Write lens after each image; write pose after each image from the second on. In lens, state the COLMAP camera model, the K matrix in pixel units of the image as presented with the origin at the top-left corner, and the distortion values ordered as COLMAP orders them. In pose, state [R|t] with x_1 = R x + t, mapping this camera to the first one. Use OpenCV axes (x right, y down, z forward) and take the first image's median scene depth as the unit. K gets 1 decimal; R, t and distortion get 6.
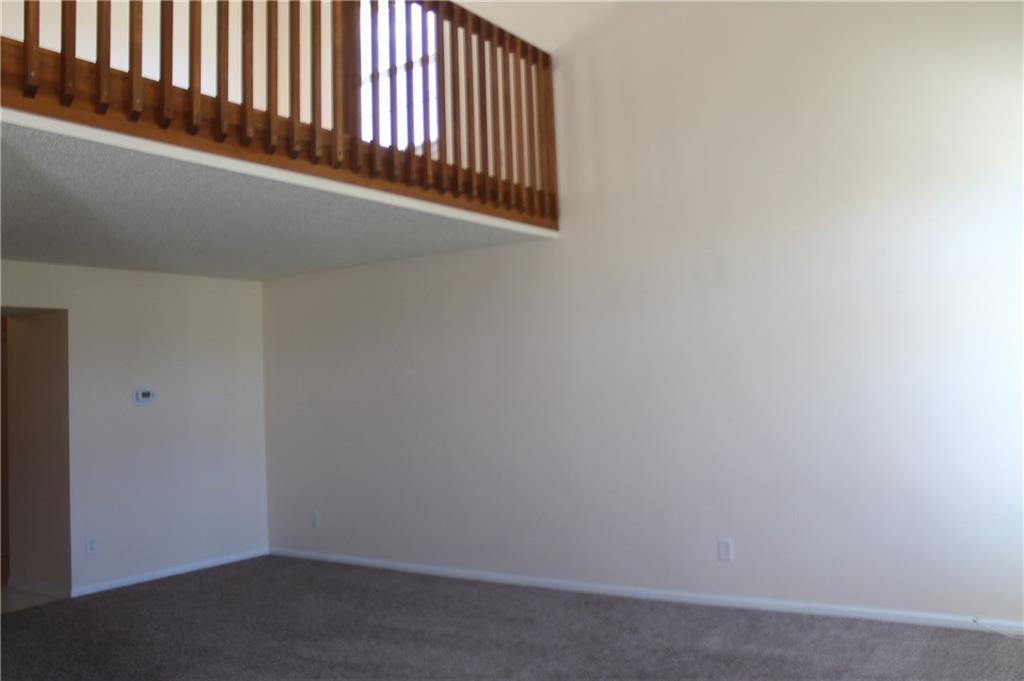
lens RADIAL K [[849.1, 0, 512.0], [0, 849.1, 340.5], [0, 0, 1]] dist [-0.095792, 0.137922]
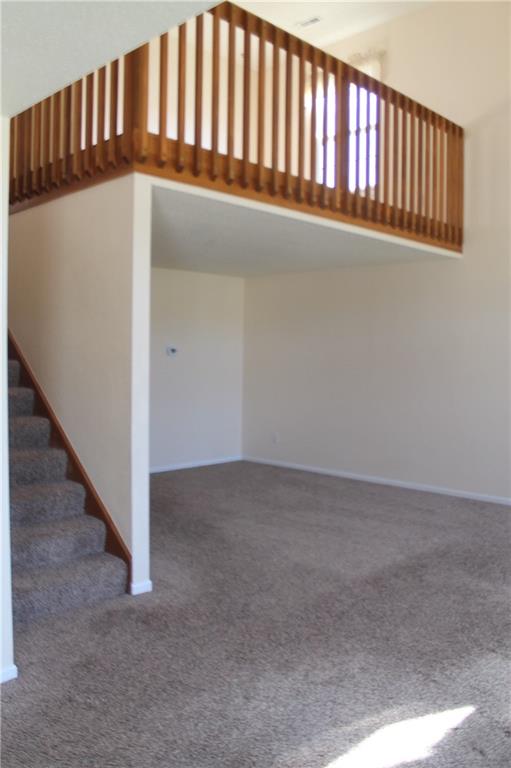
lens RADIAL K [[646.1, 0, 255.5], [0, 646.1, 384.0], [0, 0, 1]] dist [-0.074486, 0.011689]
pose [[0.985673, 0.058116, -0.158340, -0.127529], [-0.042358, 0.993971, 0.101136, -0.002438], [0.163263, -0.092980, 0.982191, -0.188086]]
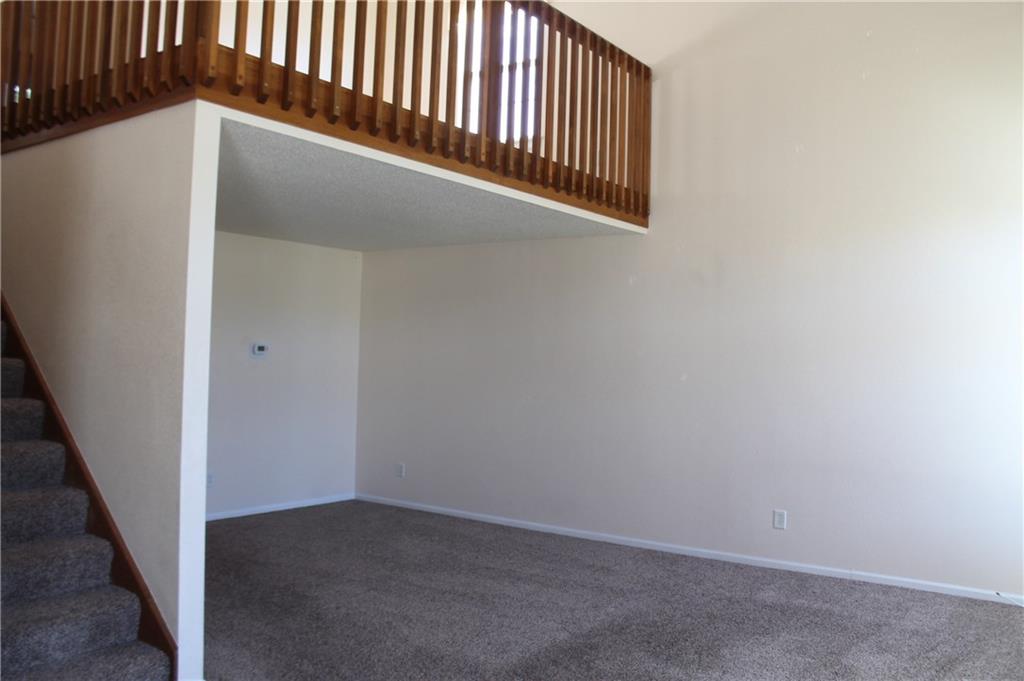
lens RADIAL K [[849.1, 0, 512.0], [0, 849.1, 340.5], [0, 0, 1]] dist [-0.095792, 0.137922]
pose [[0.997631, 0.065601, -0.020724, -0.107113], [-0.064945, 0.997410, 0.030906, -0.004474], [0.022697, -0.029486, 0.999307, -0.147886]]
